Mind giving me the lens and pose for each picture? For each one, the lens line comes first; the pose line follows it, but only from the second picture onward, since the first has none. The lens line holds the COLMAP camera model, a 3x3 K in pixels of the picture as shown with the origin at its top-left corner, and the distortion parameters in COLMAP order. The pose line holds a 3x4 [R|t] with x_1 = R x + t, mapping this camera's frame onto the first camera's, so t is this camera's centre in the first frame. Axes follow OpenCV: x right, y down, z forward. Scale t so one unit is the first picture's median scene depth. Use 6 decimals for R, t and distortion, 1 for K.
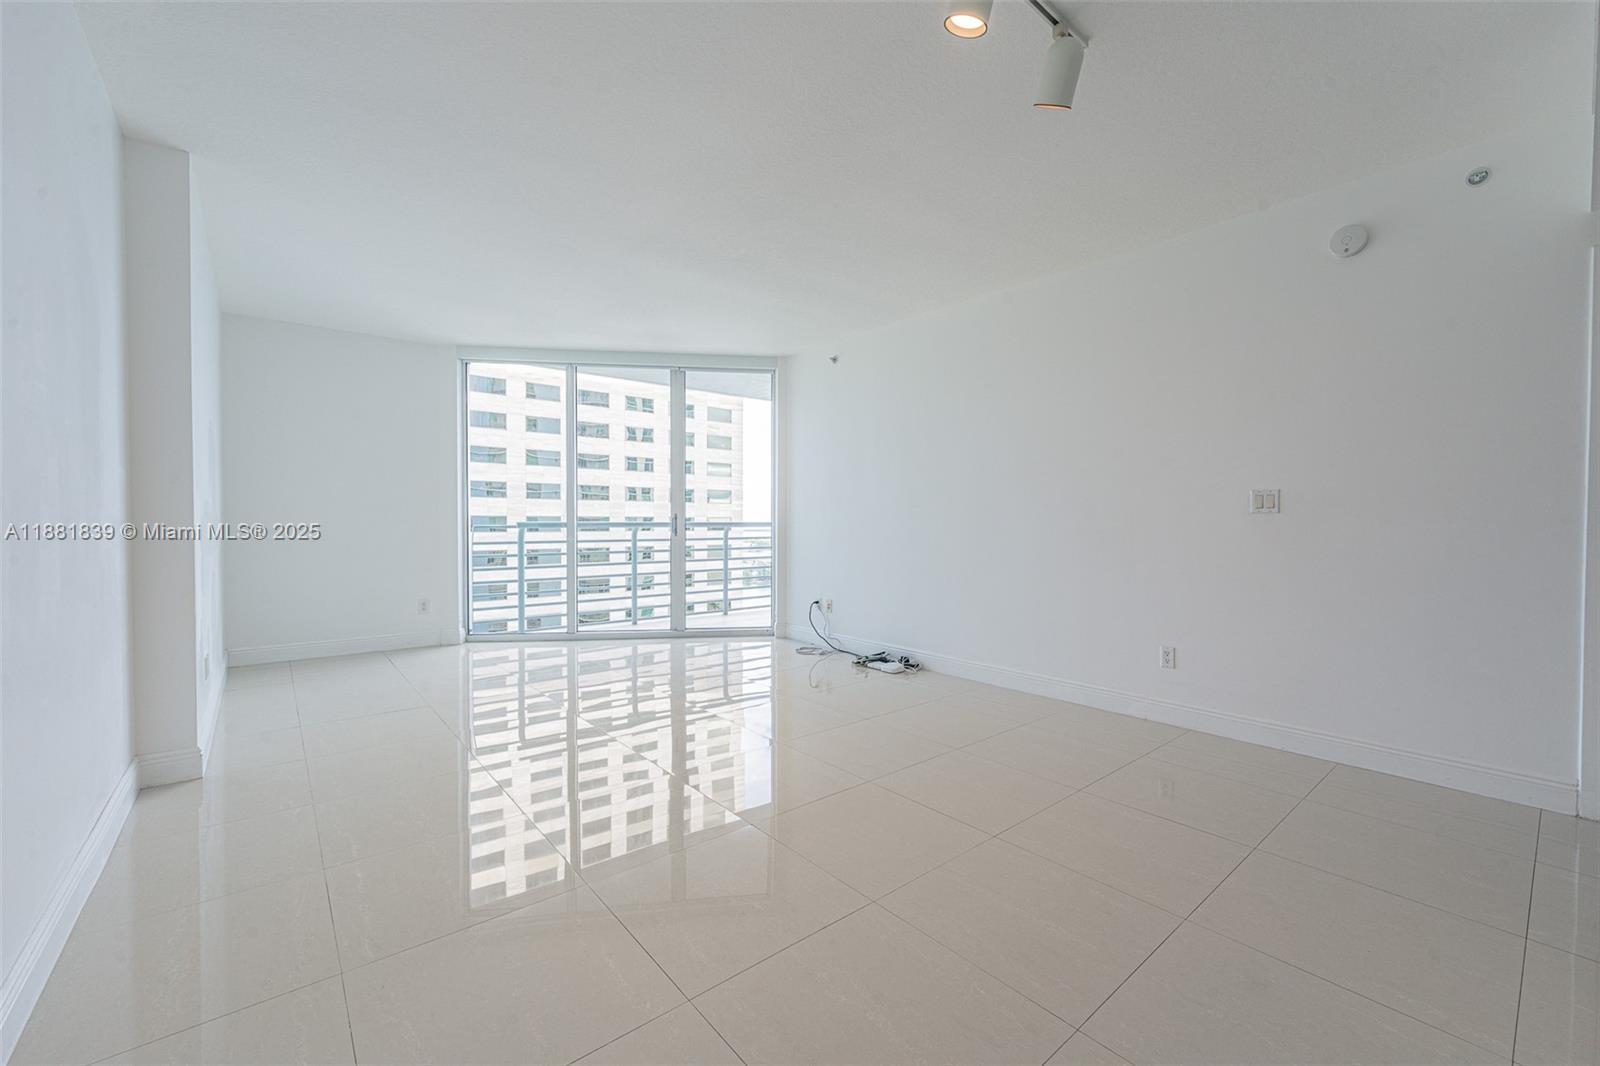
lens RADIAL K [[652.5, 0, 790.7], [0, 652.5, 532.5], [0, 0, 1]] dist [-0.002159, 0.000116]
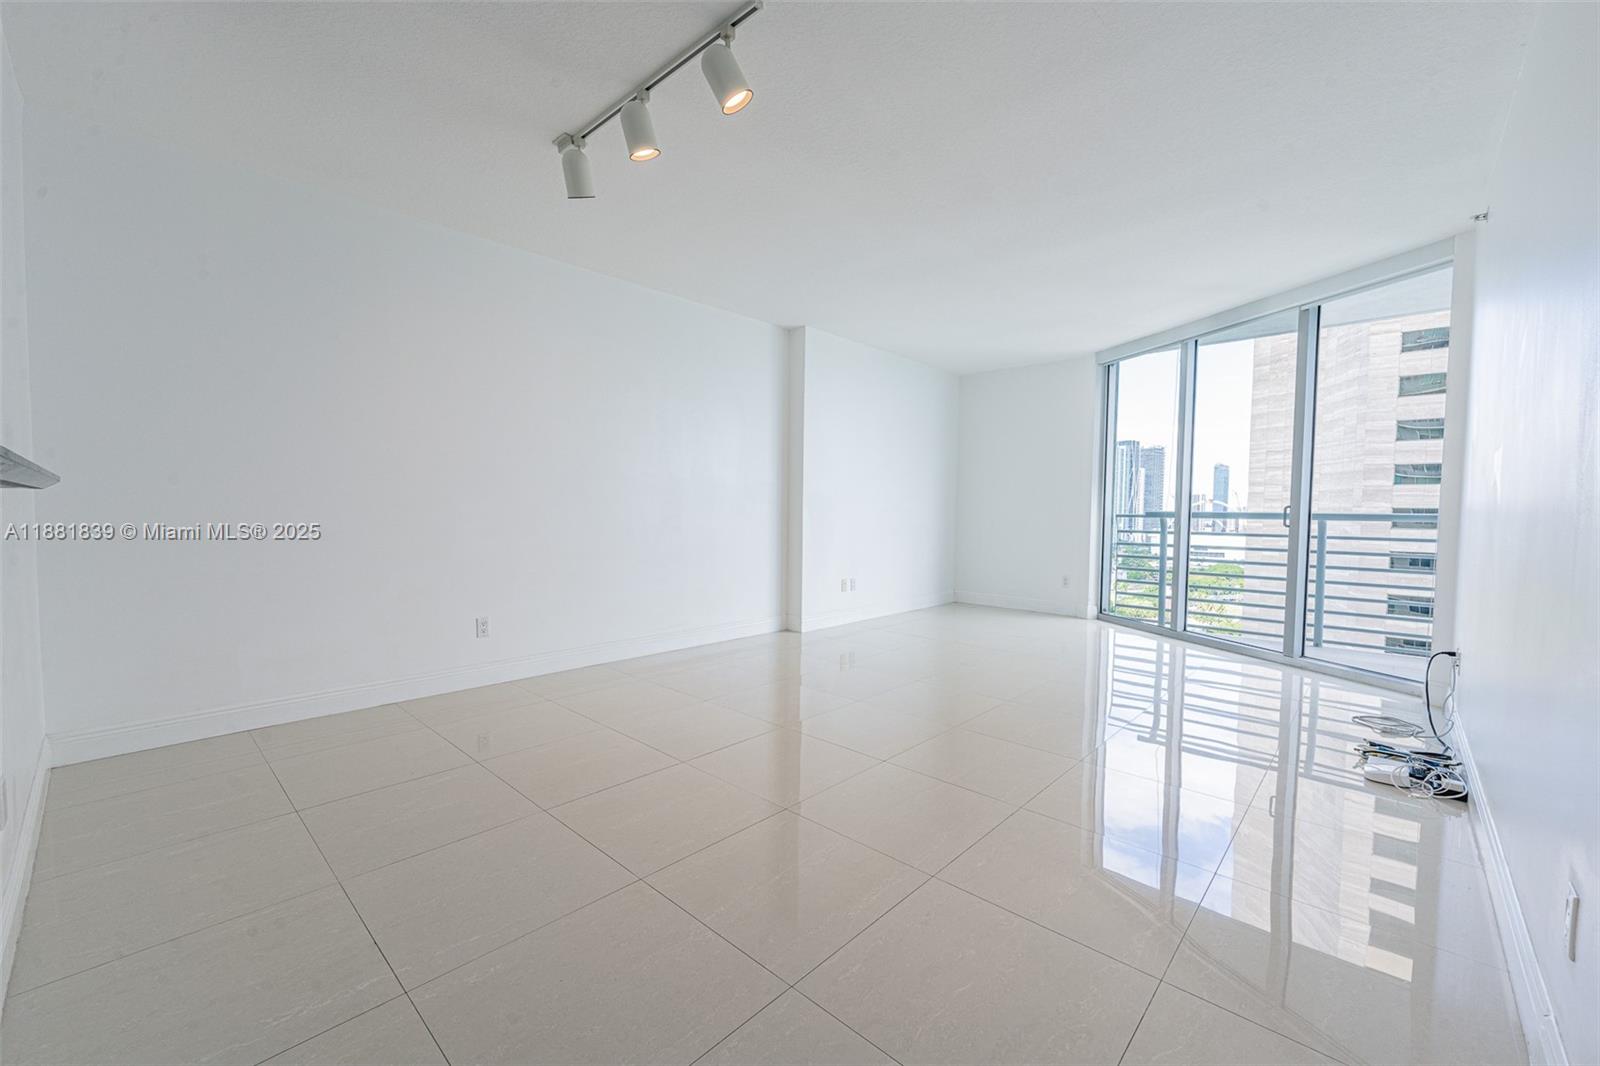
lens RADIAL K [[642.4, 0, 796.8], [0, 642.4, 533.3], [0, 0, 1]] dist [0.007192, -0.004280]
pose [[0.117797, 0.038518, -0.992290, 0.467878], [-0.027962, 0.998980, 0.035458, -0.002526], [0.992644, 0.023569, 0.118753, 0.319010]]
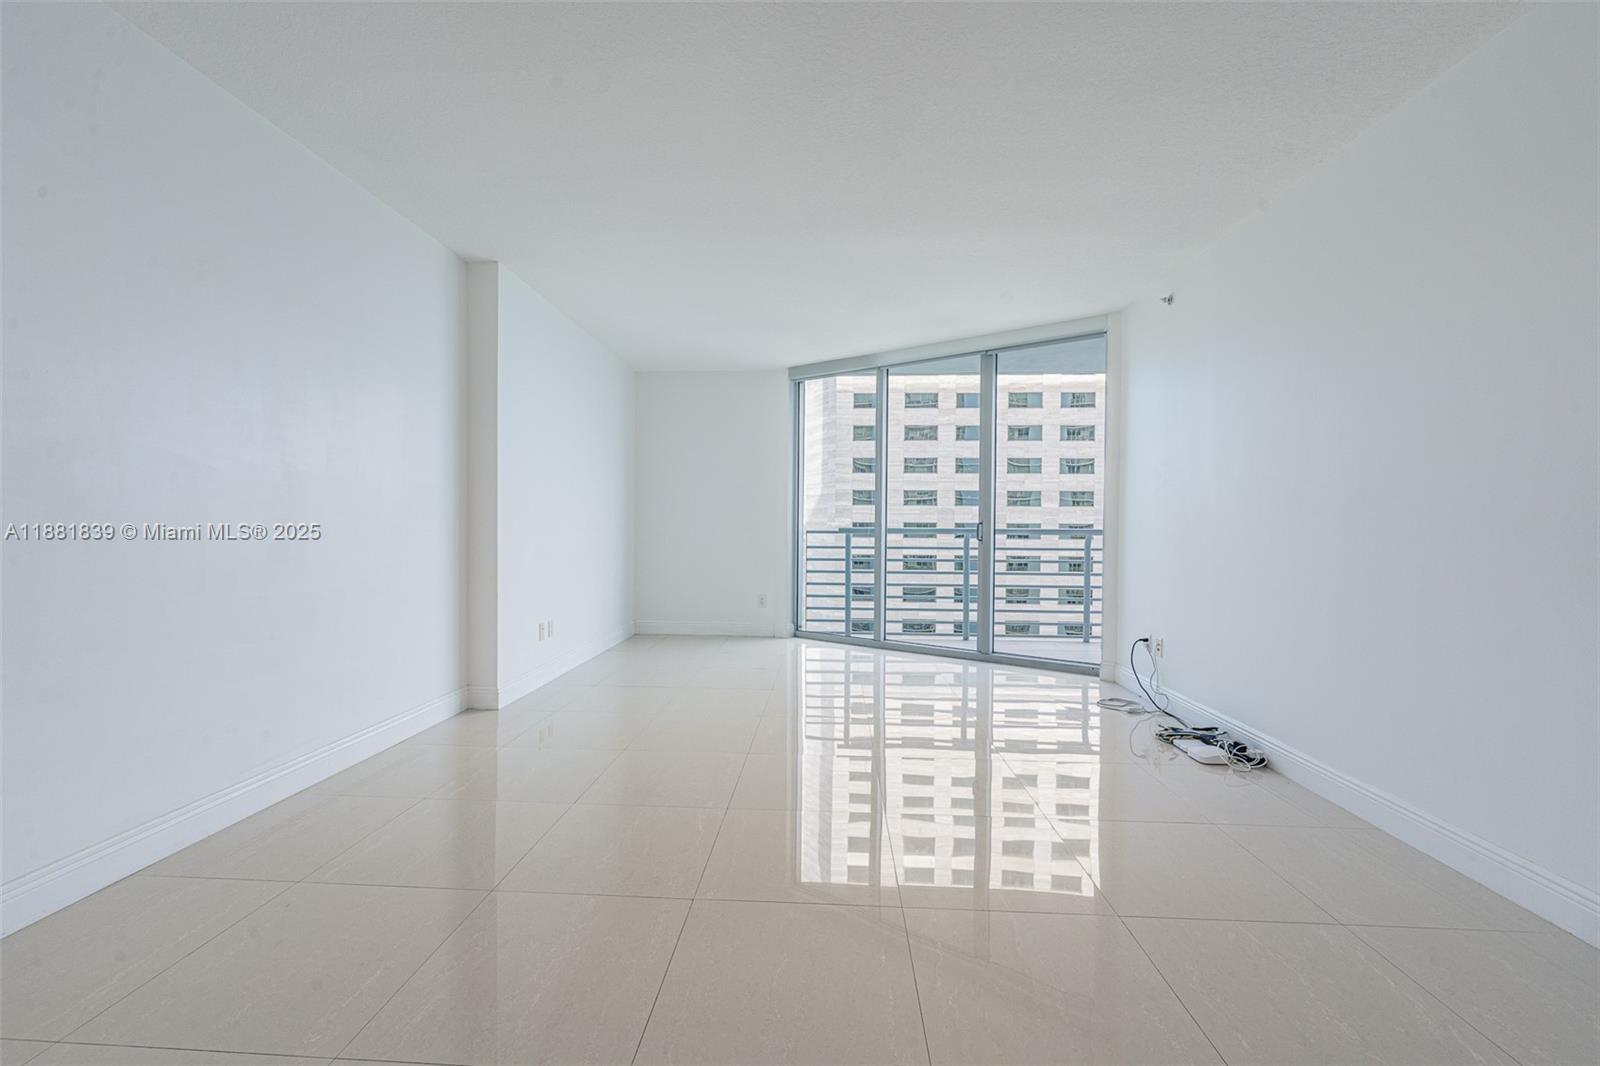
lens RADIAL K [[642.4, 0, 796.8], [0, 642.4, 533.3], [0, 0, 1]] dist [0.007192, -0.004280]
pose [[0.729026, 0.010142, -0.684411, 0.218053], [-0.017060, 0.999849, -0.003356, -0.002218], [0.684274, 0.014123, 0.729089, 0.187432]]
